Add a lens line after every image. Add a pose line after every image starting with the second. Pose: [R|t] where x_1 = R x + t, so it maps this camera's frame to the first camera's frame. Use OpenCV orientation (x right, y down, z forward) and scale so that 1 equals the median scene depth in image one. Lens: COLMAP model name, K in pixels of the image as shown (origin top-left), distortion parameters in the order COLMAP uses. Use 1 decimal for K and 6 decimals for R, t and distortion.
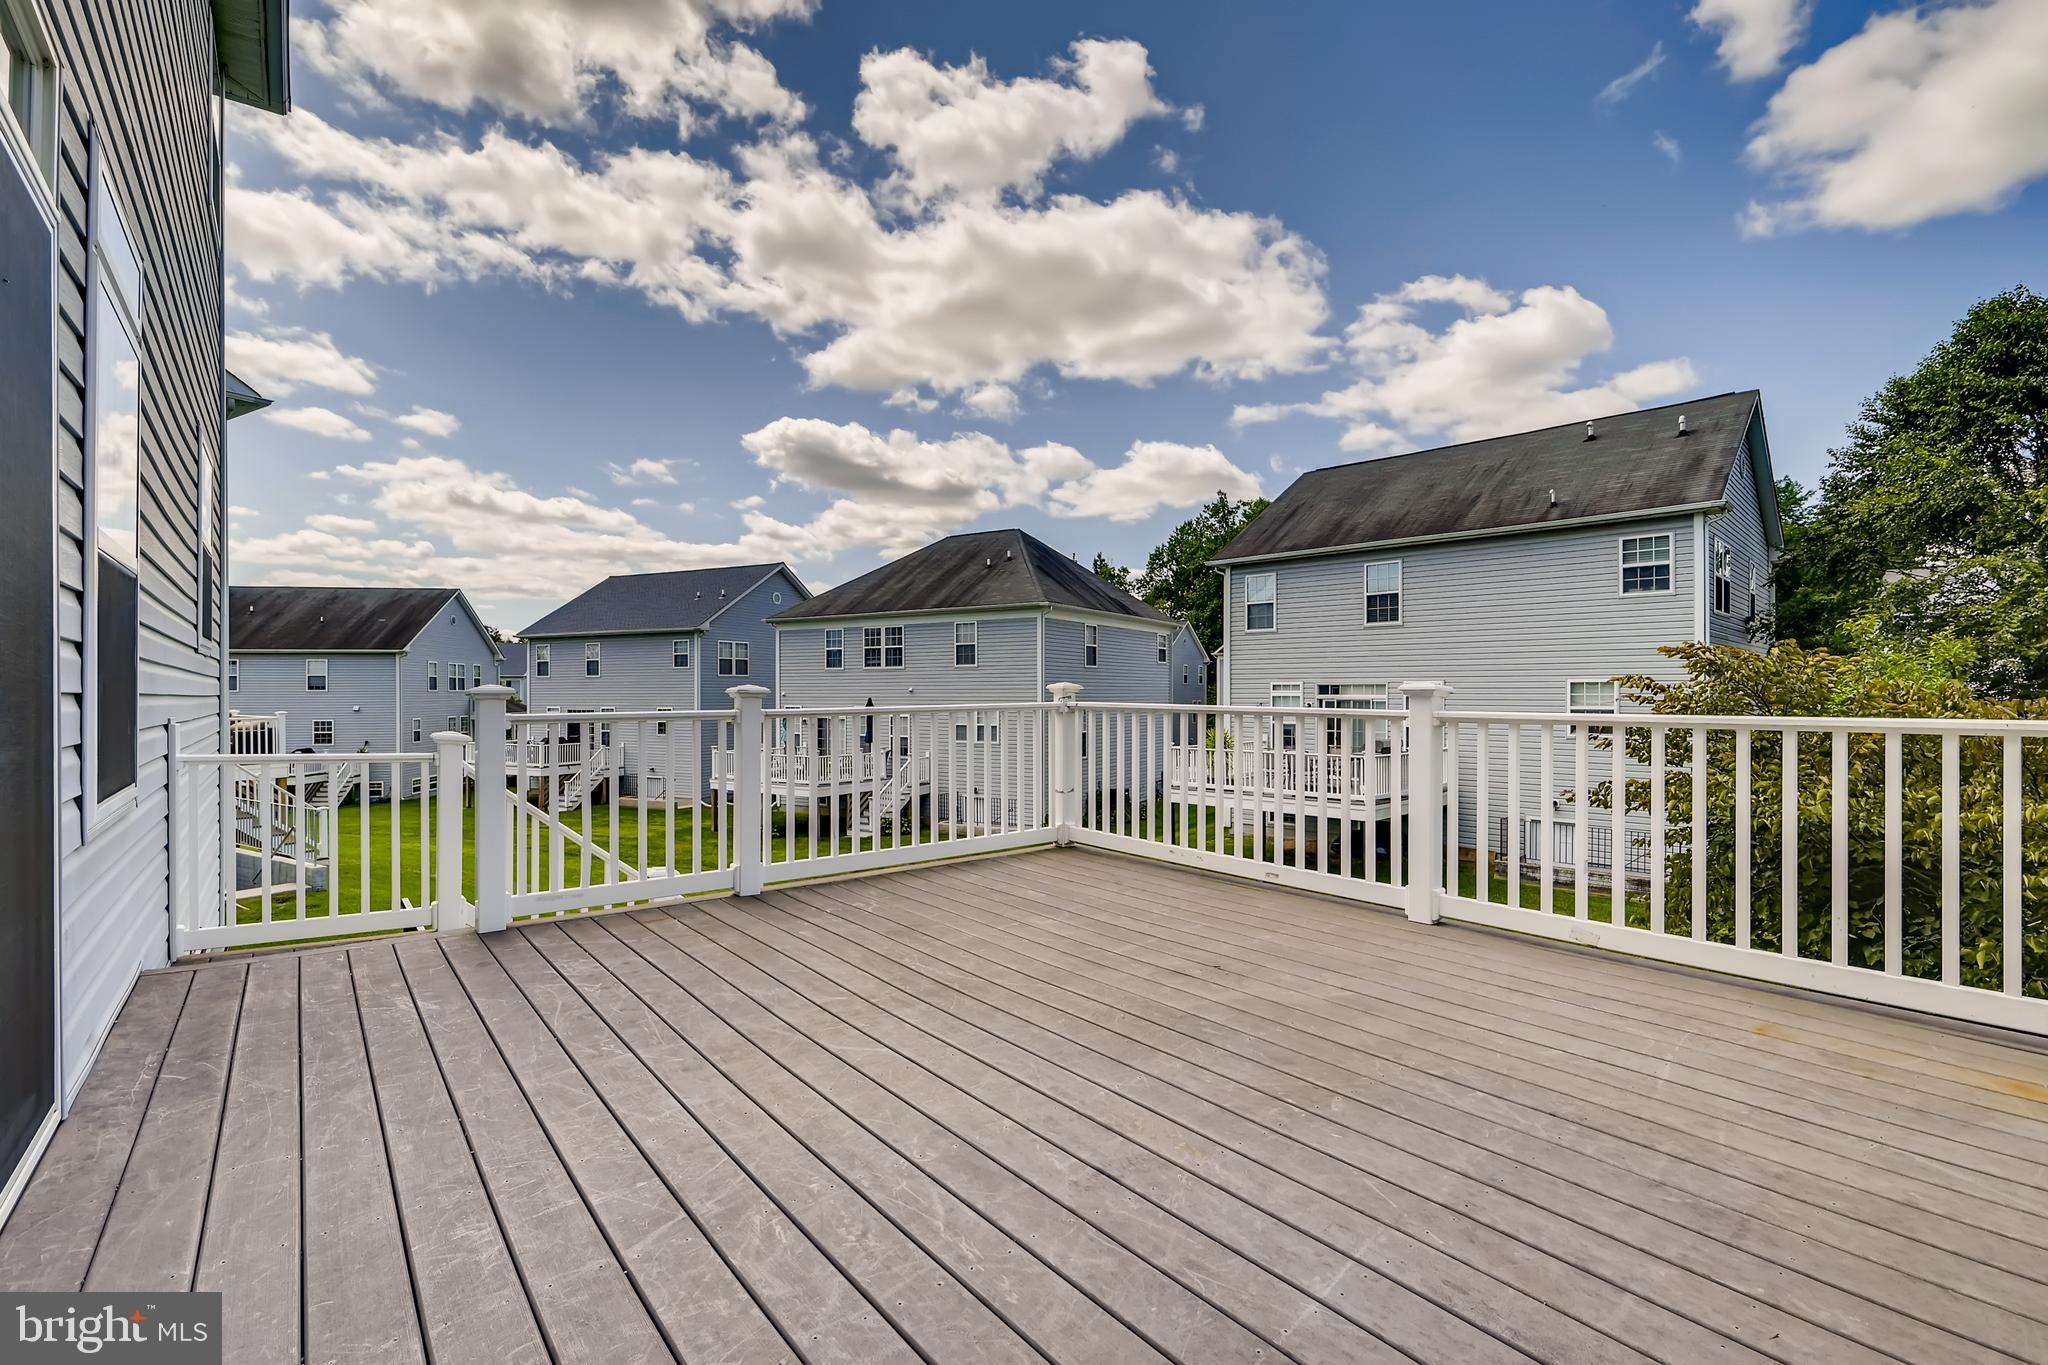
lens RADIAL K [[946.3, 0, 1012.9], [0, 946.3, 695.5], [0, 0, 1]] dist [-0.003417, 0.000041]
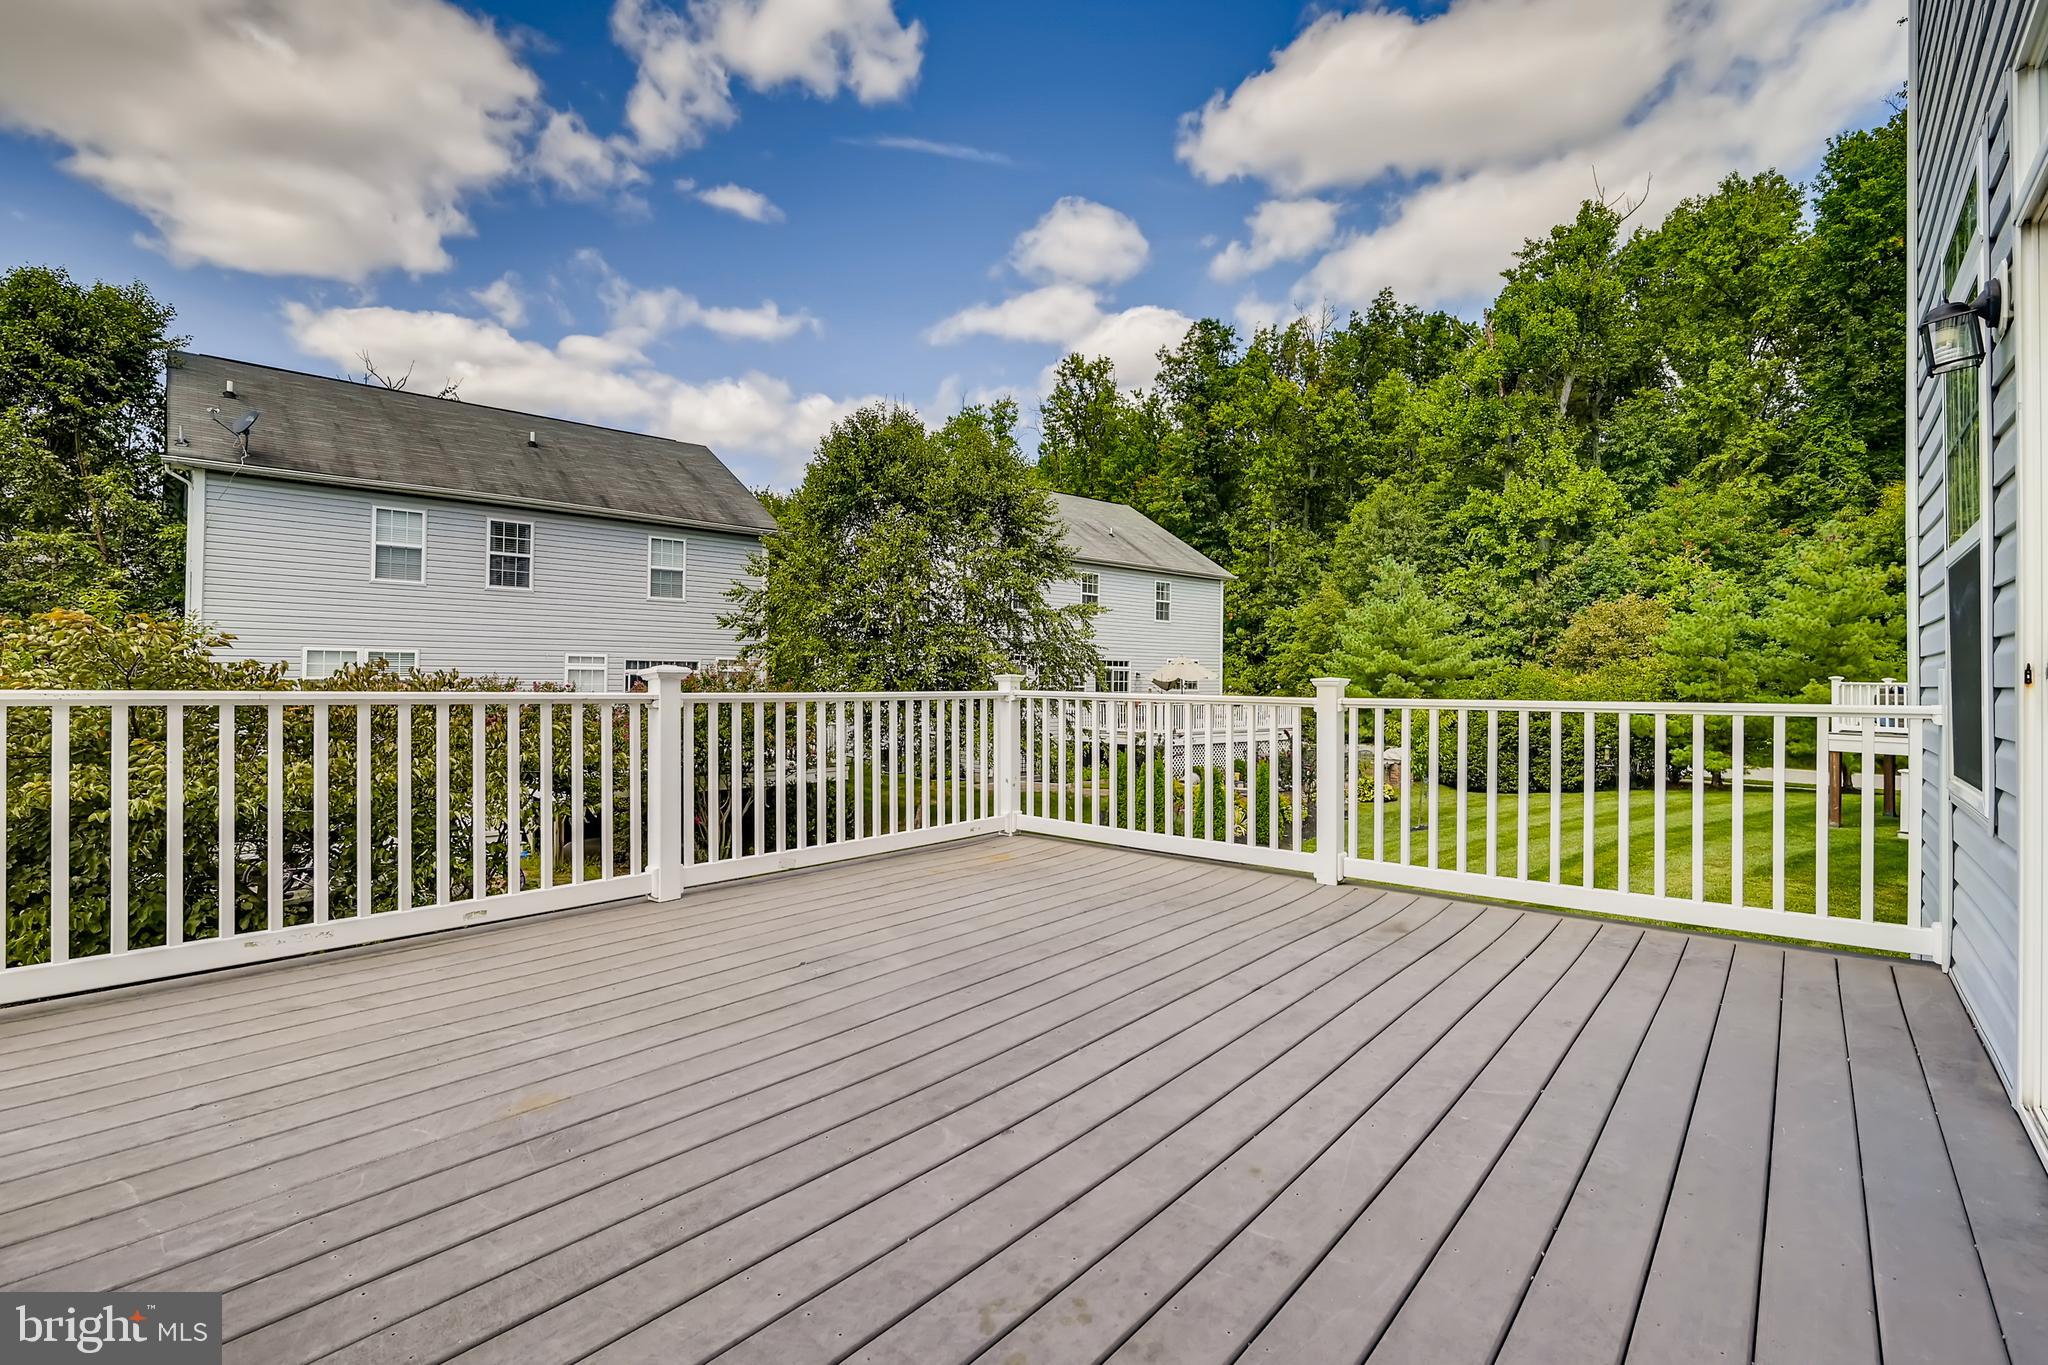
lens RADIAL K [[946.3, 0, 1013.0], [0, 946.3, 675.6], [0, 0, 1]] dist [-0.003417, 0.000041]
pose [[-0.214594, -0.005127, 0.976690, -0.834192], [-0.009878, 0.999946, 0.003079, -0.016572], [-0.976653, -0.008987, -0.214633, 1.060635]]
